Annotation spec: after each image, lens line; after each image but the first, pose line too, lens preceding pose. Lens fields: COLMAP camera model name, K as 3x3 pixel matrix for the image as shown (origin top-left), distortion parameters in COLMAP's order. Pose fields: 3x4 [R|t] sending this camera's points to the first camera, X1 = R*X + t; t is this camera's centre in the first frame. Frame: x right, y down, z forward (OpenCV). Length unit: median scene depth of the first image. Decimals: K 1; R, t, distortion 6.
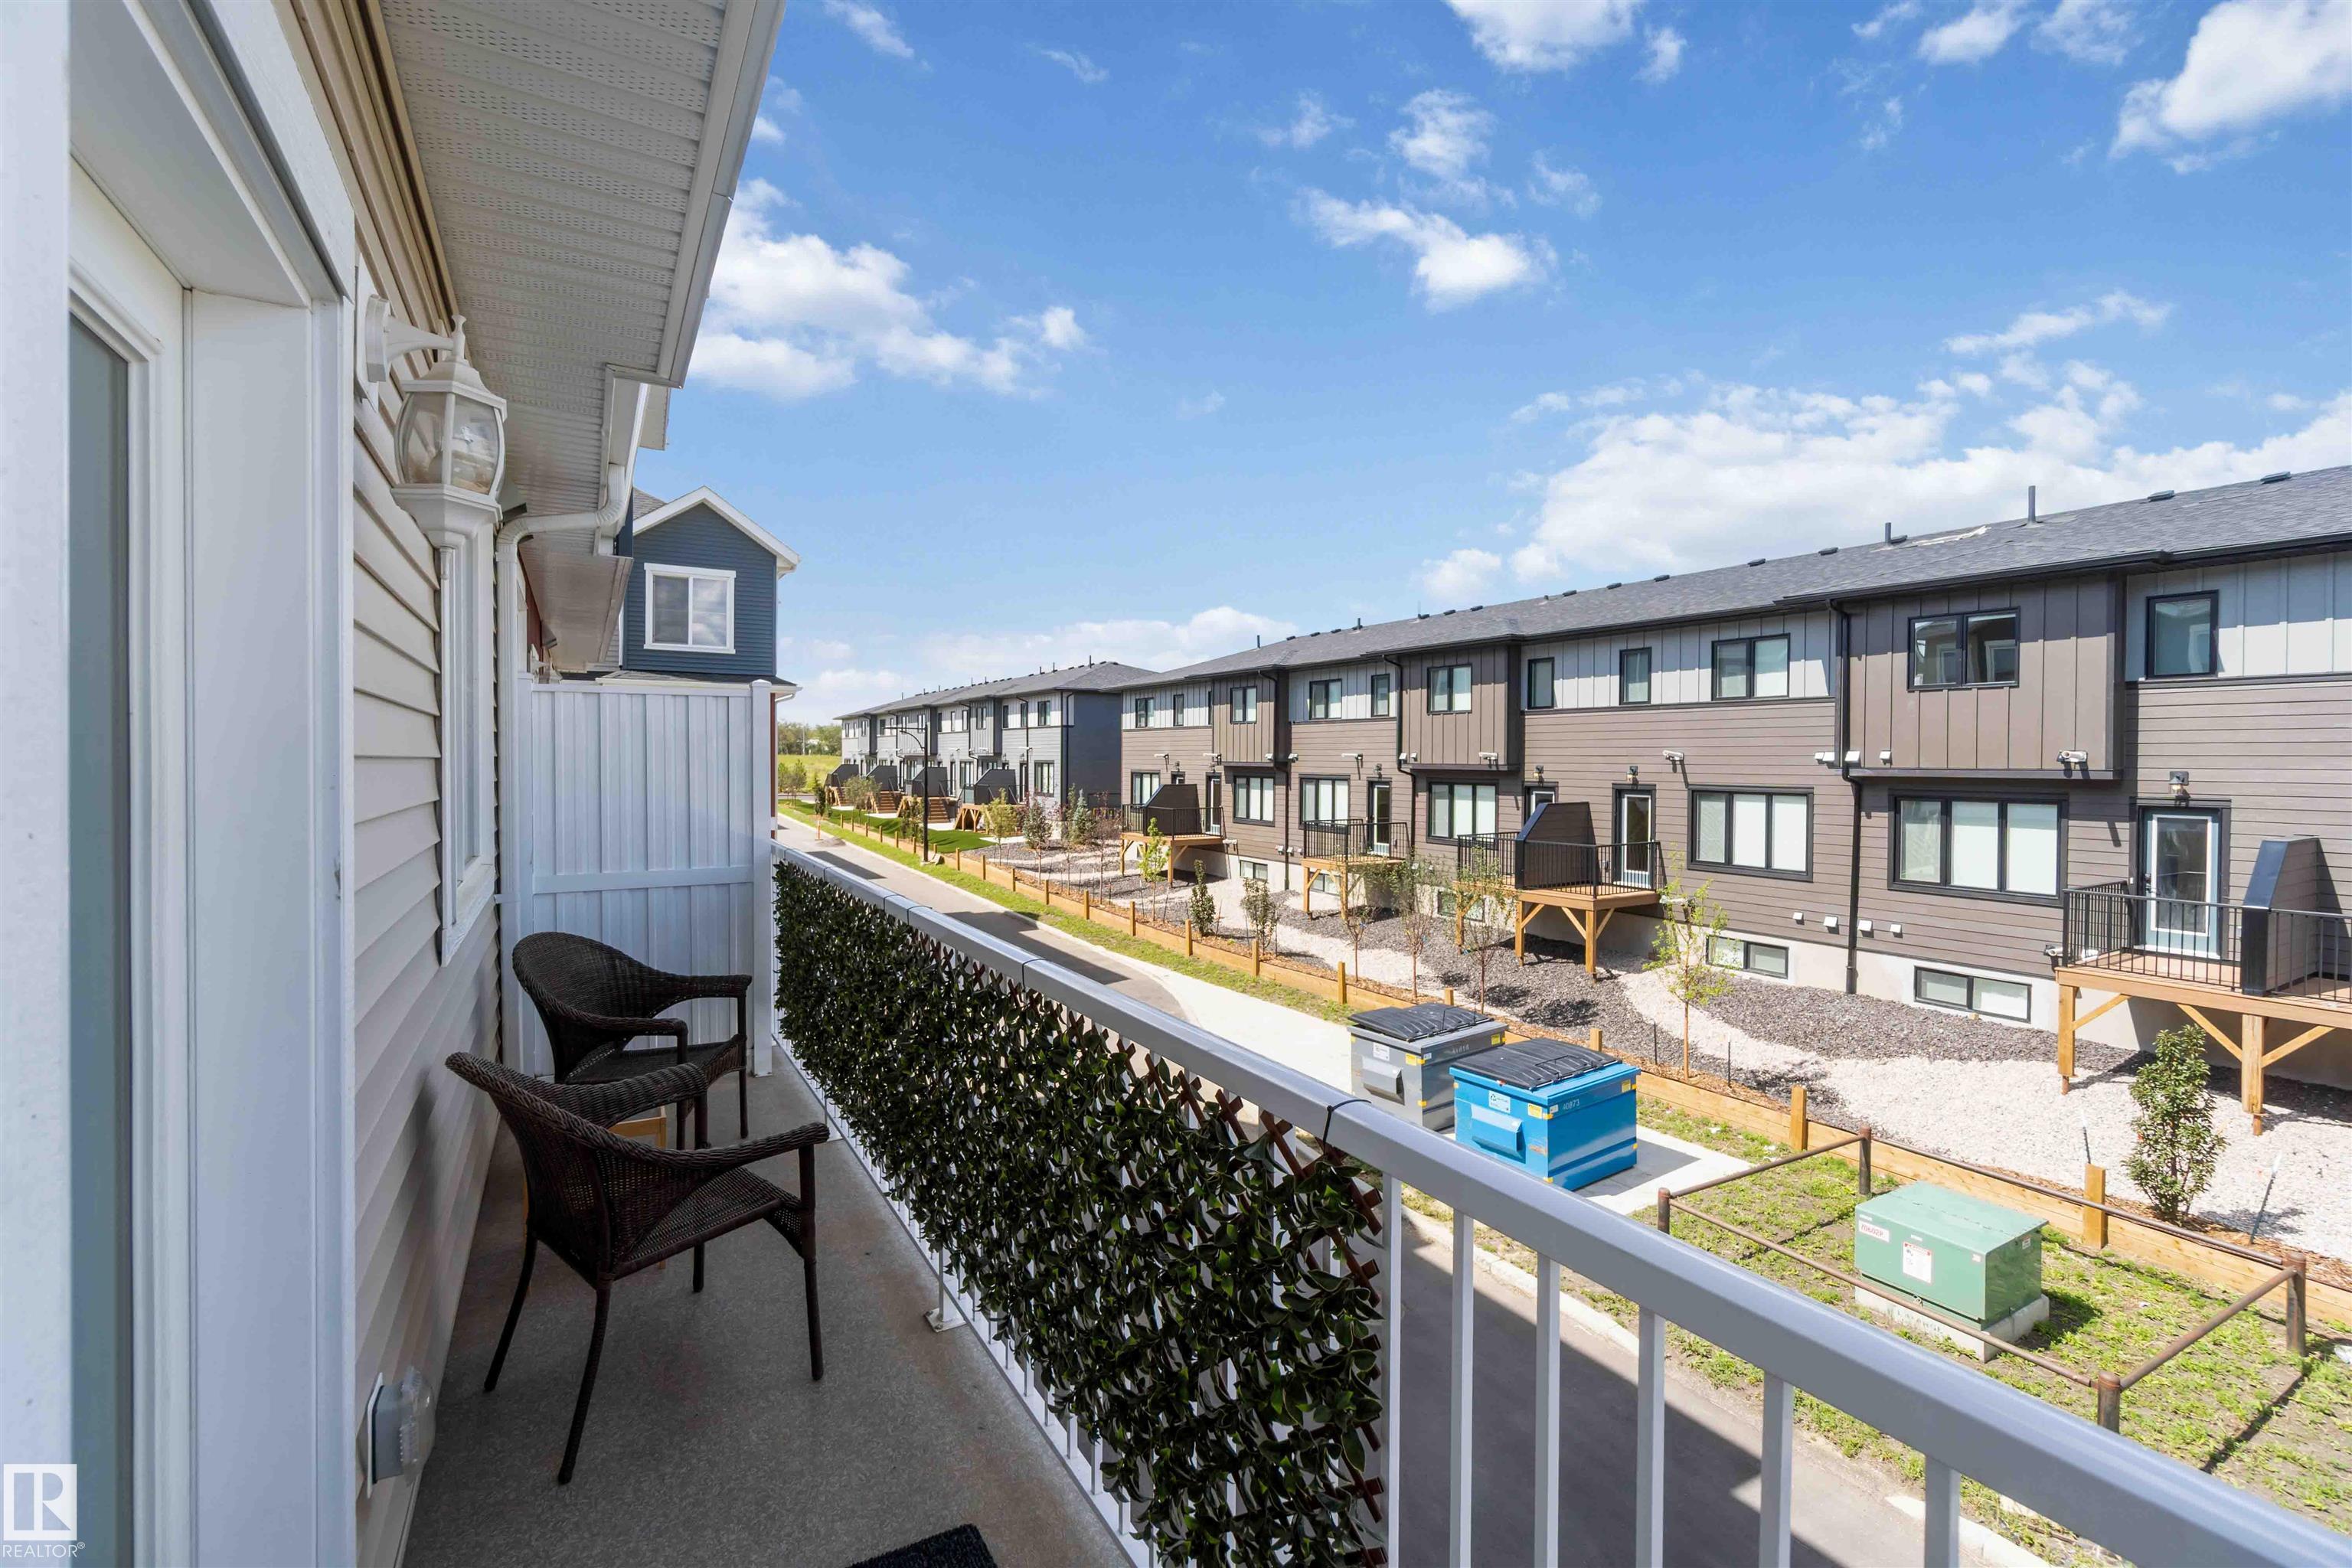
lens RADIAL K [[1016.8, 0, 1163.9], [0, 1016.8, 775.0], [0, 0, 1]] dist [0.000518, 0.001685]
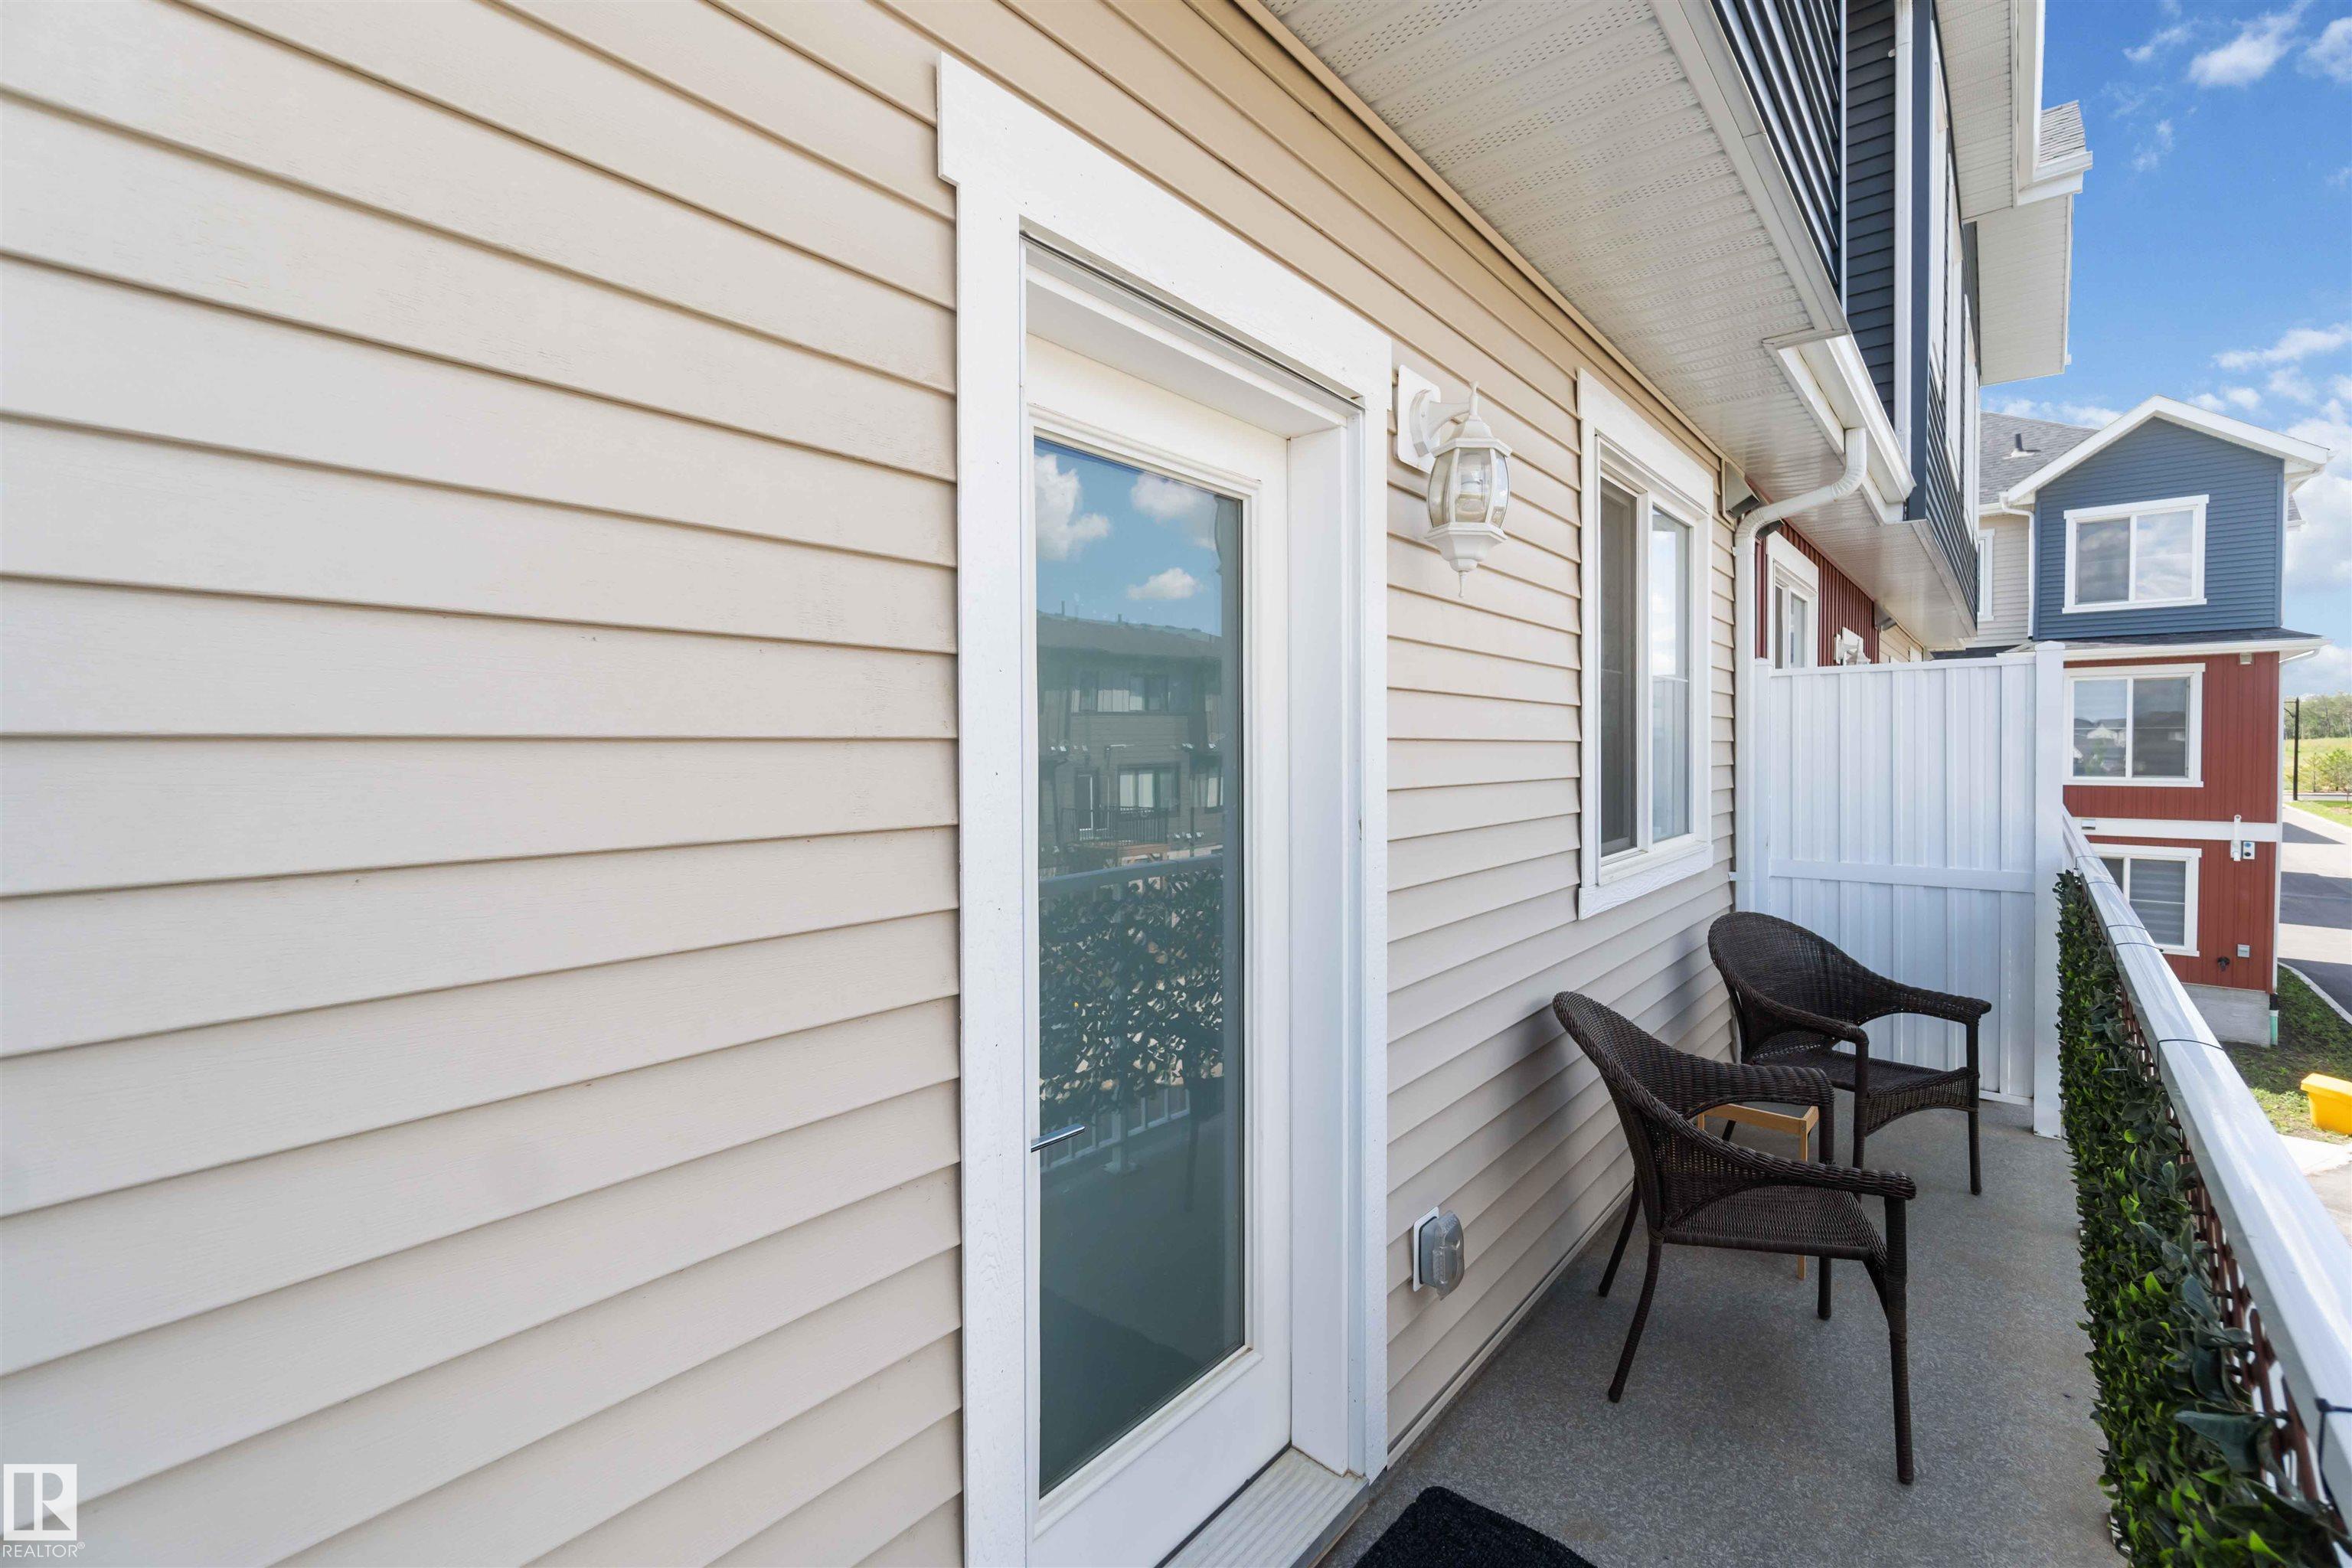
lens RADIAL K [[1016.8, 0, 1172.0], [0, 1016.8, 775.9], [0, 0, 1]] dist [0.000518, 0.001685]
pose [[0.347889, 0.018969, -0.937344, 0.128195], [-0.006876, 0.999820, 0.017681, 0.002793], [0.937511, 0.000294, 0.347957, 0.084743]]
